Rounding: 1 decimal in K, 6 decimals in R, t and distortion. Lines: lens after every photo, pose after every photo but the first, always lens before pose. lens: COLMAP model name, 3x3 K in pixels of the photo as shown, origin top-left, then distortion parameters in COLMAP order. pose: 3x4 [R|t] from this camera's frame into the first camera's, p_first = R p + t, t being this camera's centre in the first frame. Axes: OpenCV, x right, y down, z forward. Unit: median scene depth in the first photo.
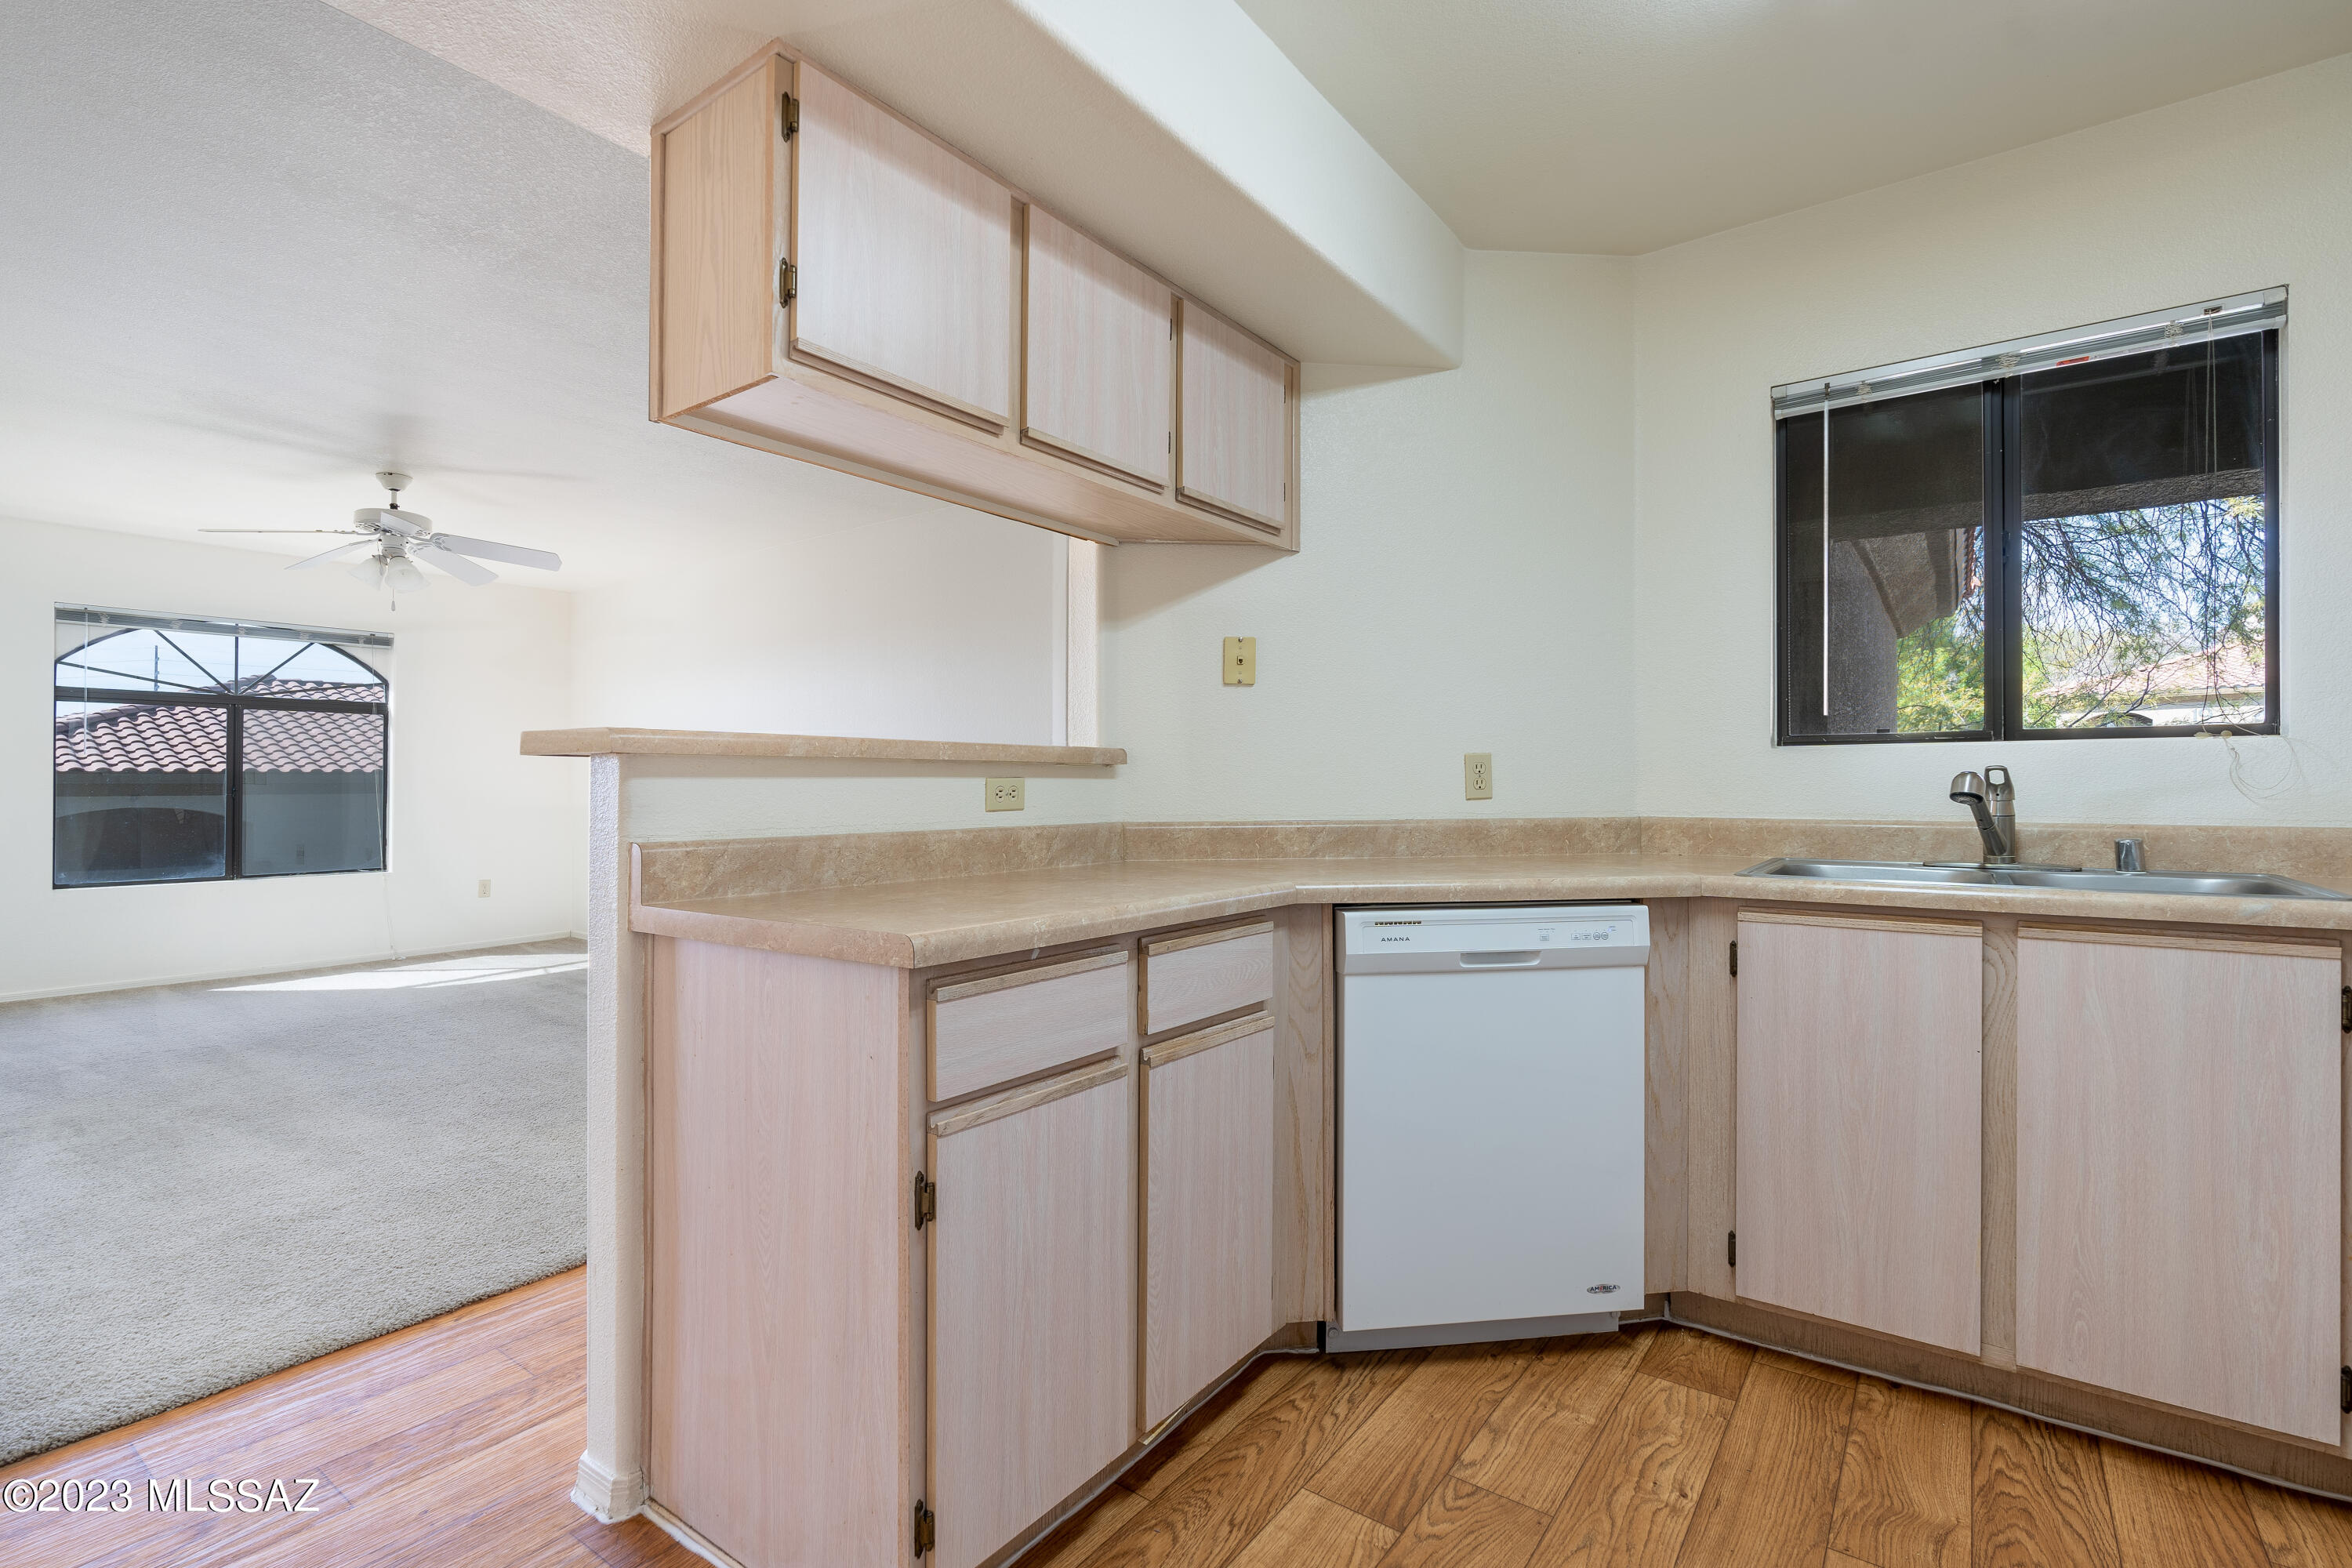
lens RADIAL K [[1073.5, 0, 1167.4], [0, 1073.5, 773.4], [0, 0, 1]] dist [-0.003680, 0.000640]
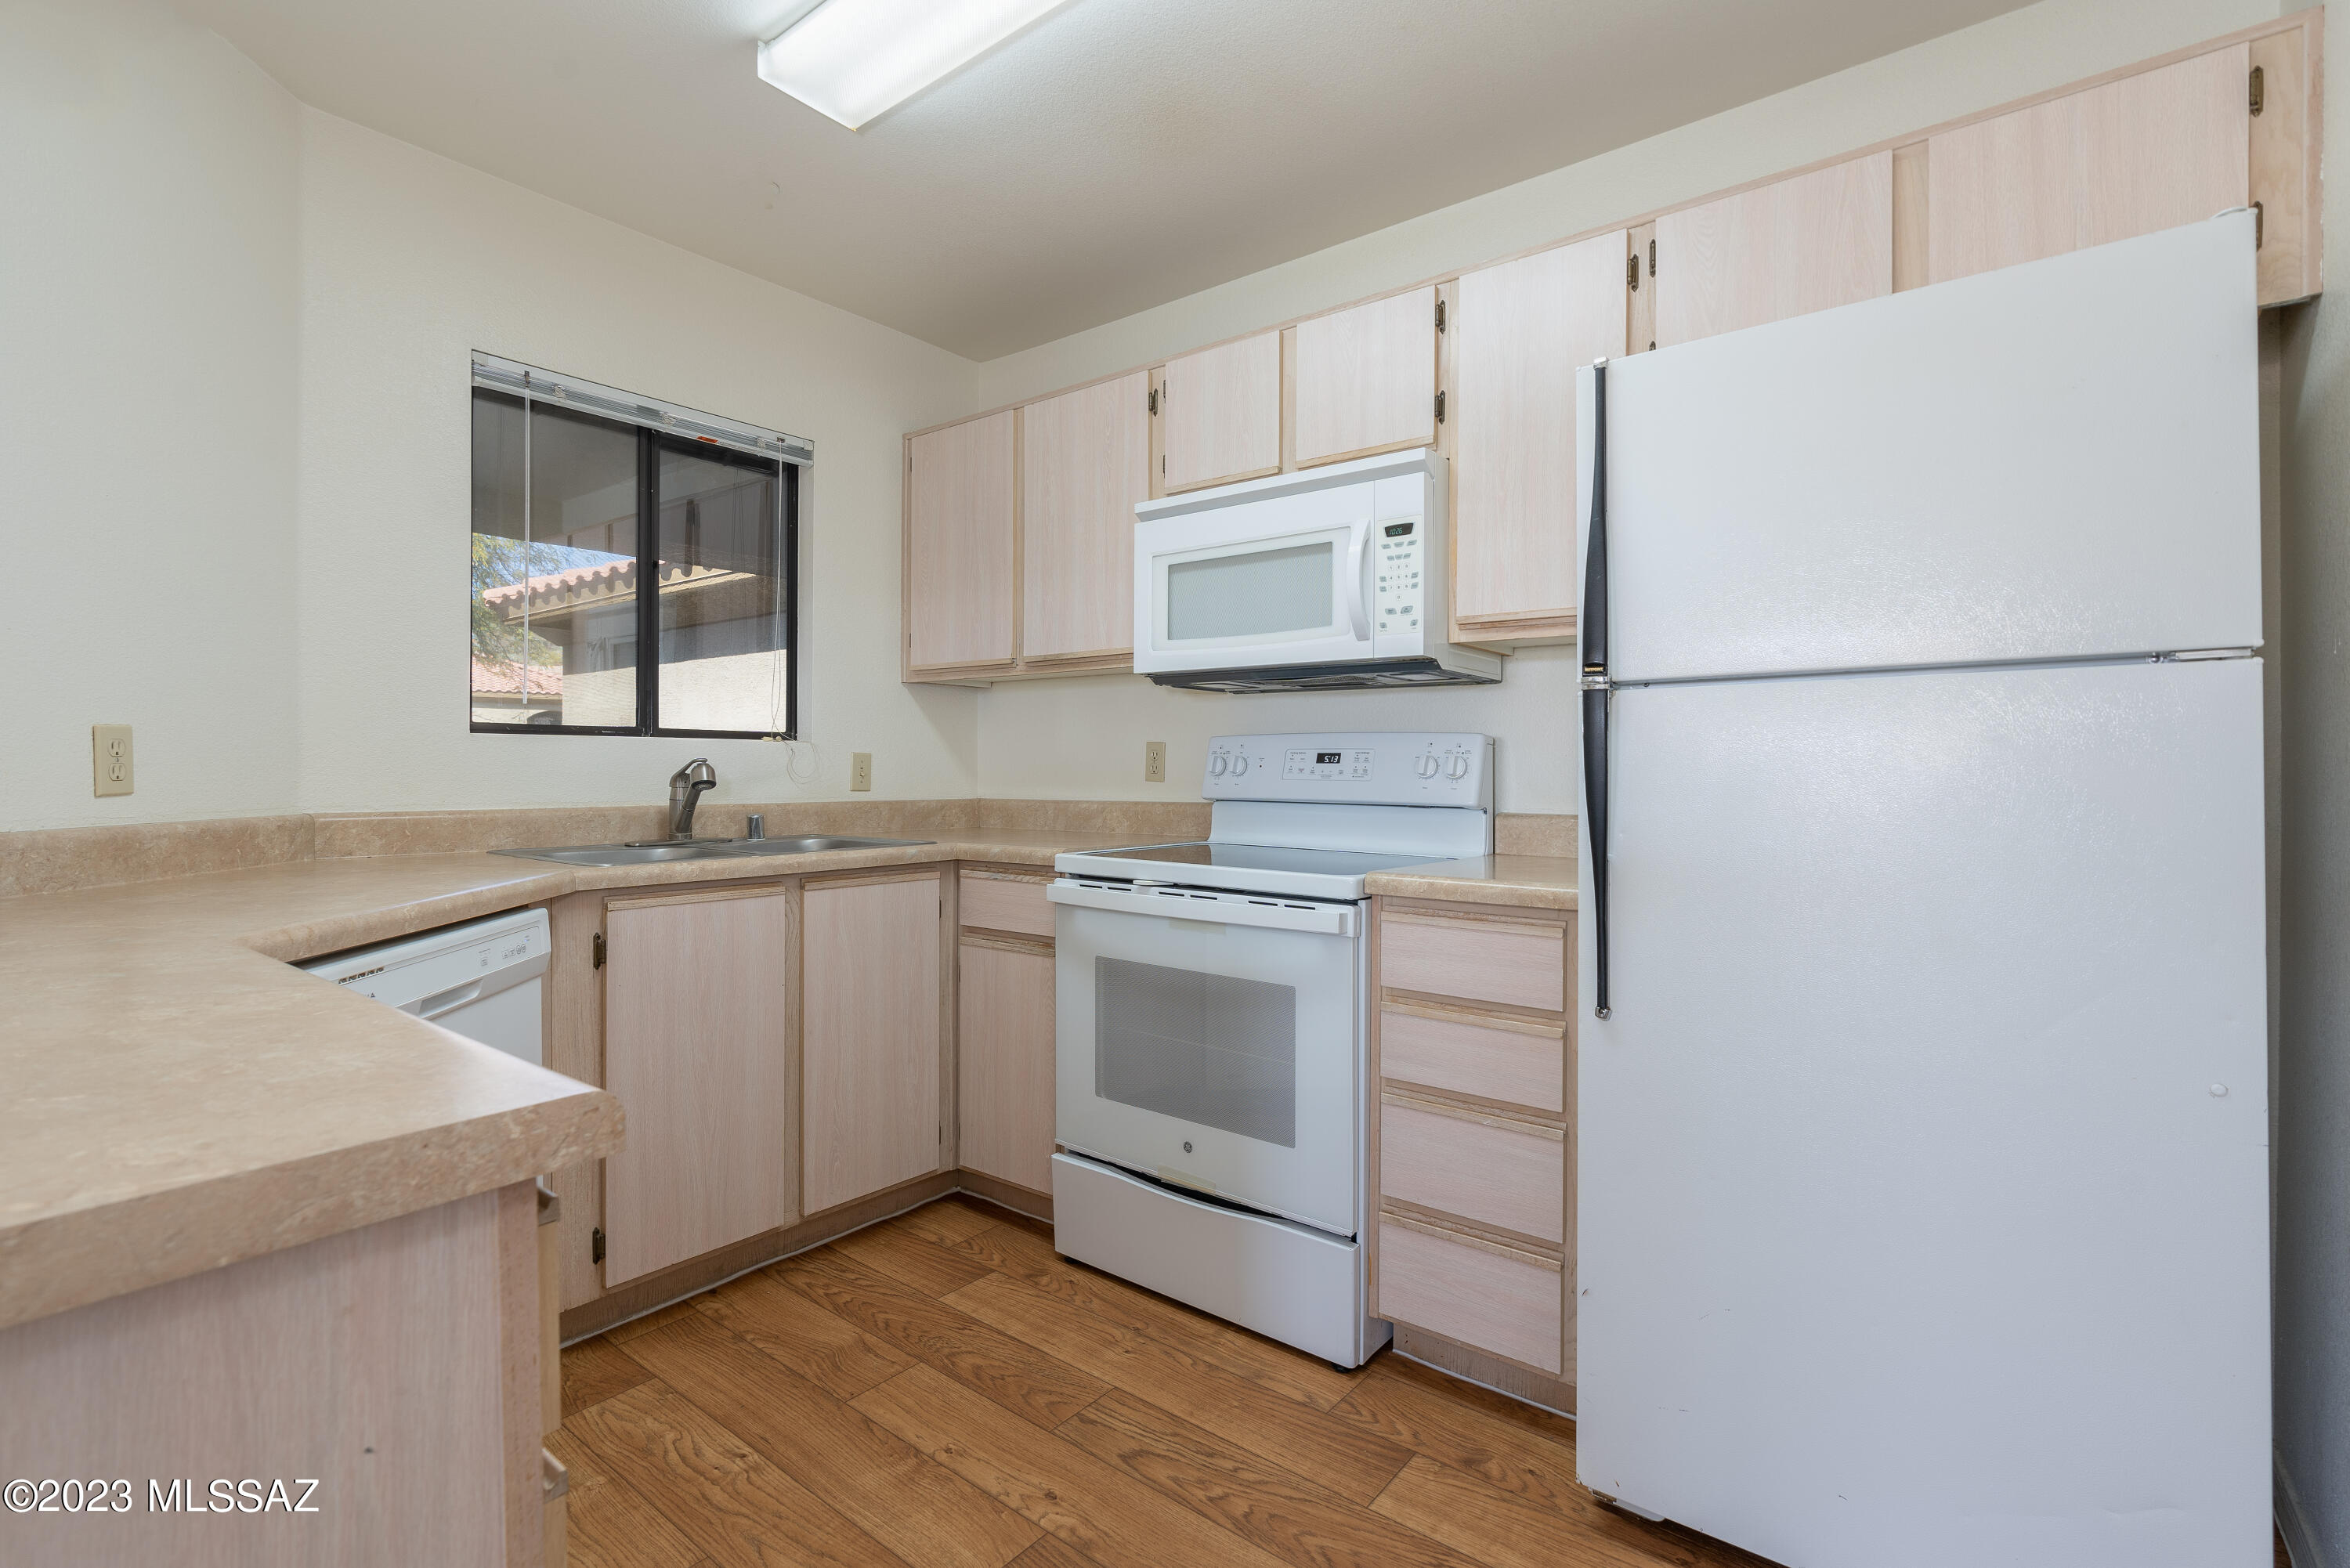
lens RADIAL K [[1072.5, 0, 1153.0], [0, 1072.5, 778.0], [0, 0, 1]] dist [-0.003680, 0.000640]
pose [[0.046640, -0.001829, 0.998910, -0.481611], [-0.008352, 0.999963, 0.002221, 0.009857], [-0.998877, -0.008447, 0.046623, 0.503964]]
